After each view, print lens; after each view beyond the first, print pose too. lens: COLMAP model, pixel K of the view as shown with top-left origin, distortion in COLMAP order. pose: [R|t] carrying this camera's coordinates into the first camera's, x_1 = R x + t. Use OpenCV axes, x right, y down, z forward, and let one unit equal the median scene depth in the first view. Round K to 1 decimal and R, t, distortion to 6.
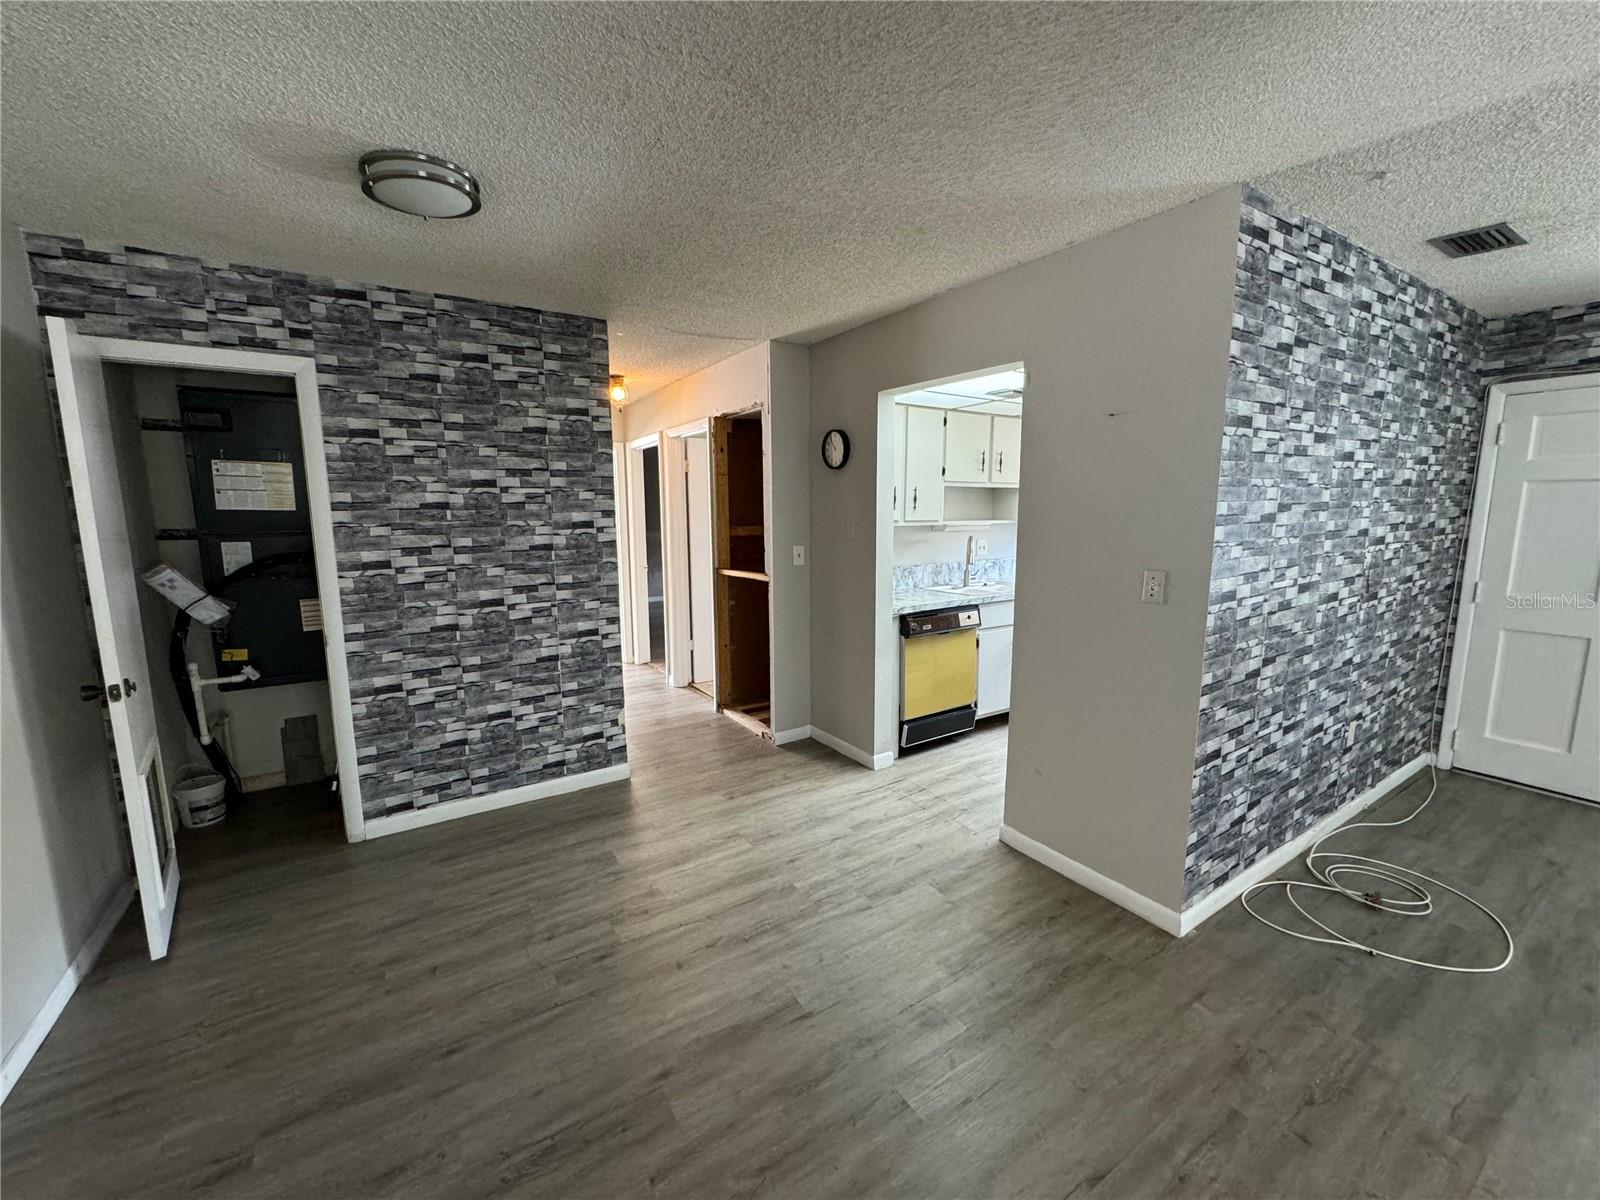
lens RADIAL K [[640.8, 0, 800.5], [0, 640.8, 599.5], [0, 0, 1]] dist [-0.001003, -0.000821]
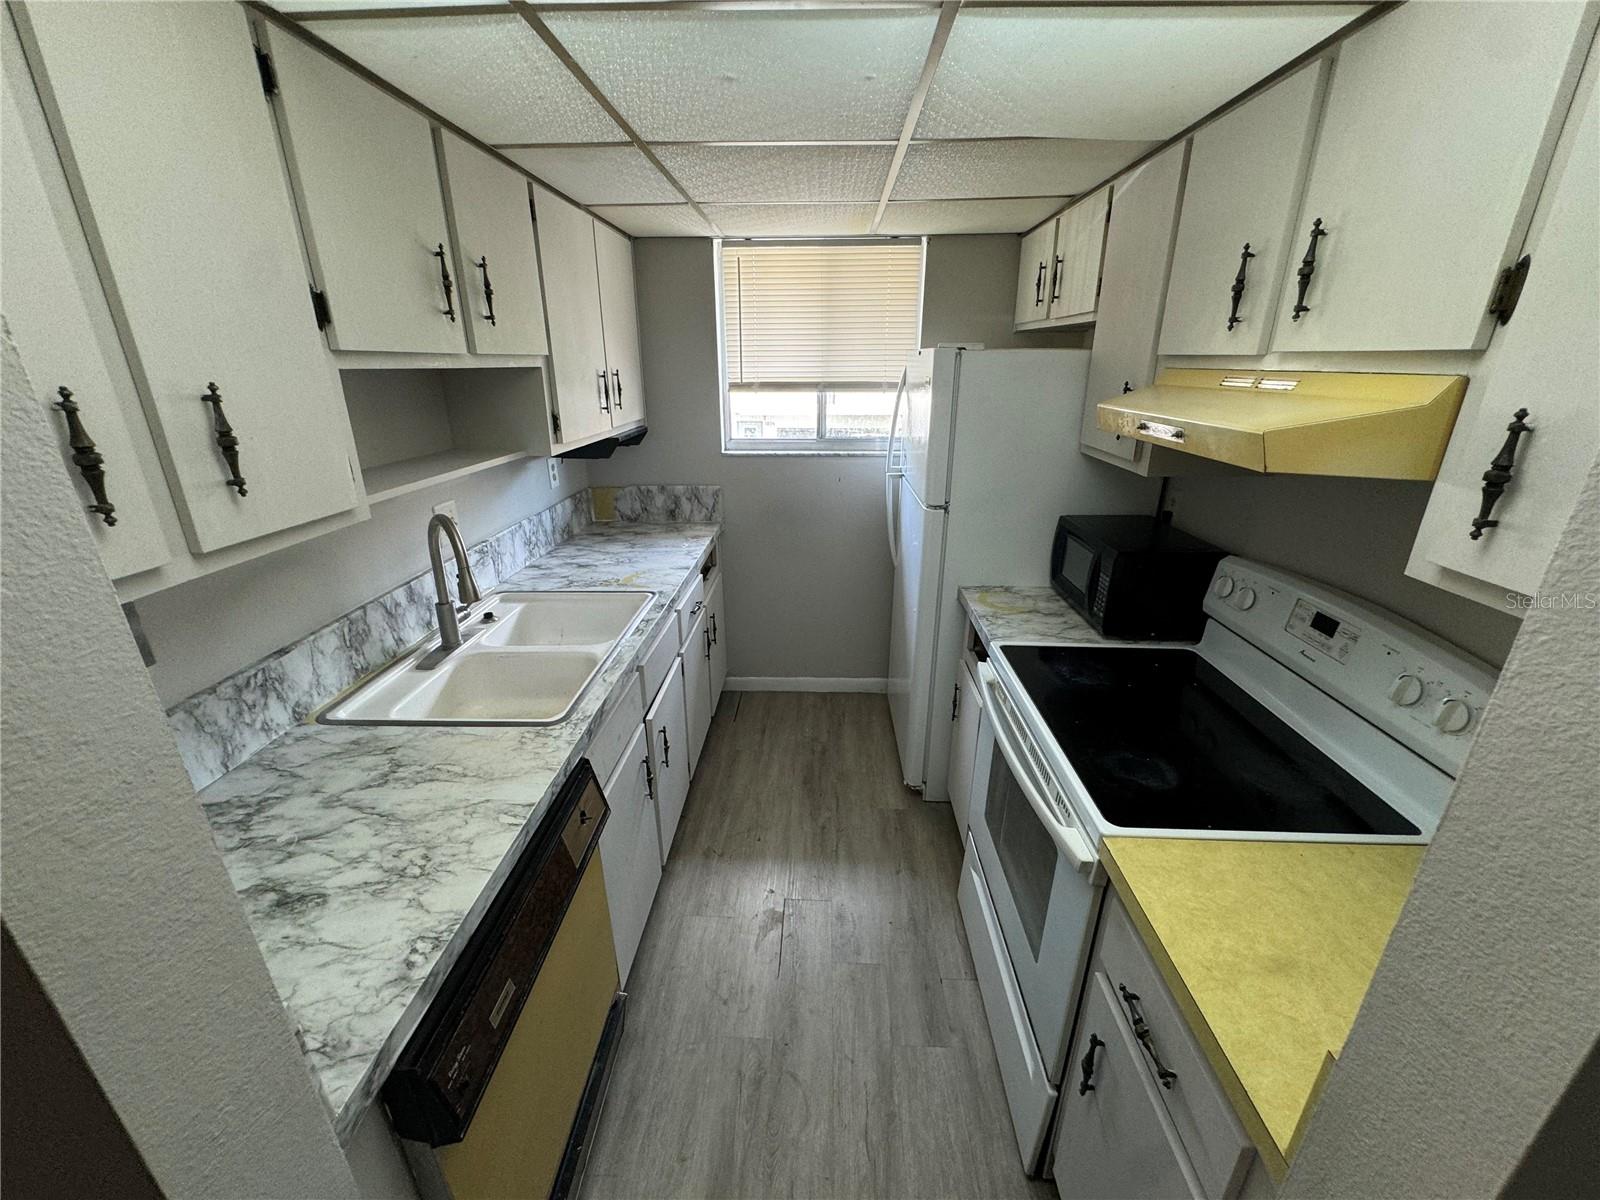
lens RADIAL K [[640.8, 0, 796.6], [0, 640.8, 595.7], [0, 0, 1]] dist [-0.001003, -0.000821]
pose [[0.577523, -0.278051, 0.767564, 0.112494], [0.116156, 0.958632, 0.259869, -0.141360], [-0.808069, -0.060923, 0.585929, 0.721921]]
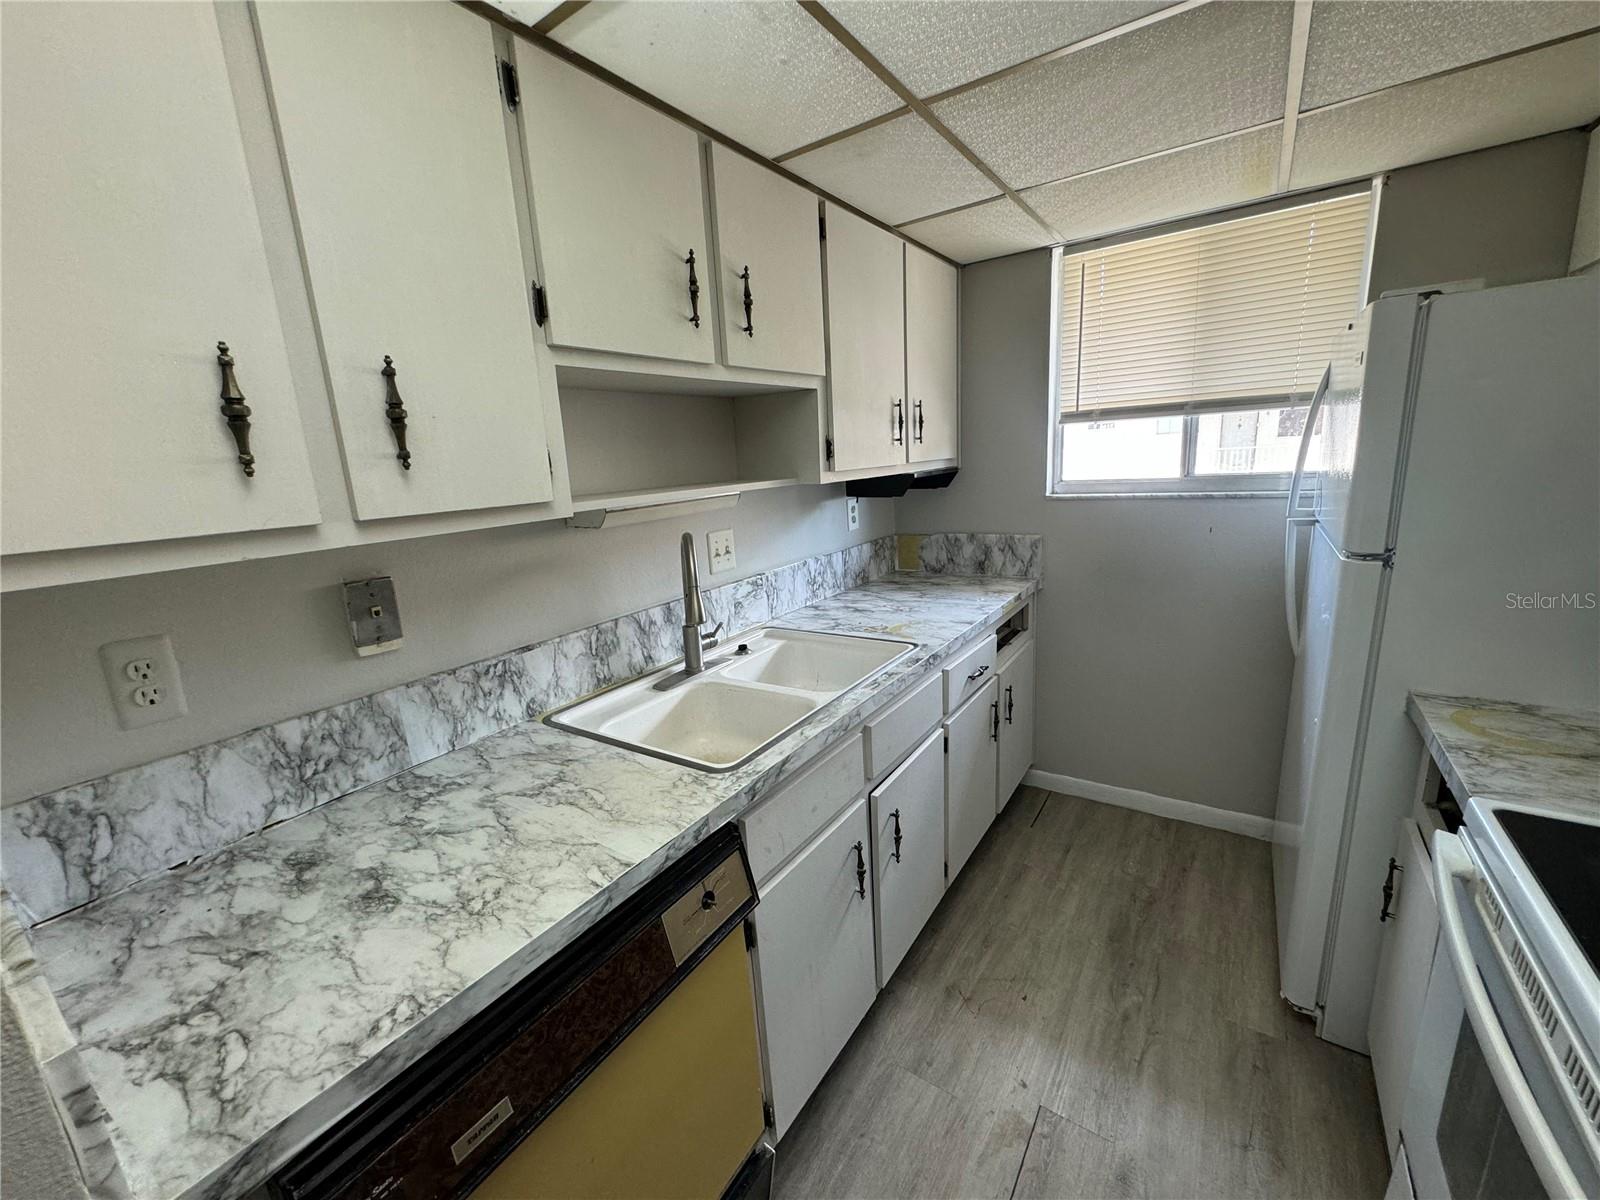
lens RADIAL K [[640.8, 0, 796.3], [0, 640.8, 596.7], [0, 0, 1]] dist [-0.001003, -0.000821]
pose [[0.920664, -0.133871, 0.366683, 0.215195], [0.109240, 0.990181, 0.087223, -0.101217], [-0.374759, -0.040247, 0.926248, 0.749071]]
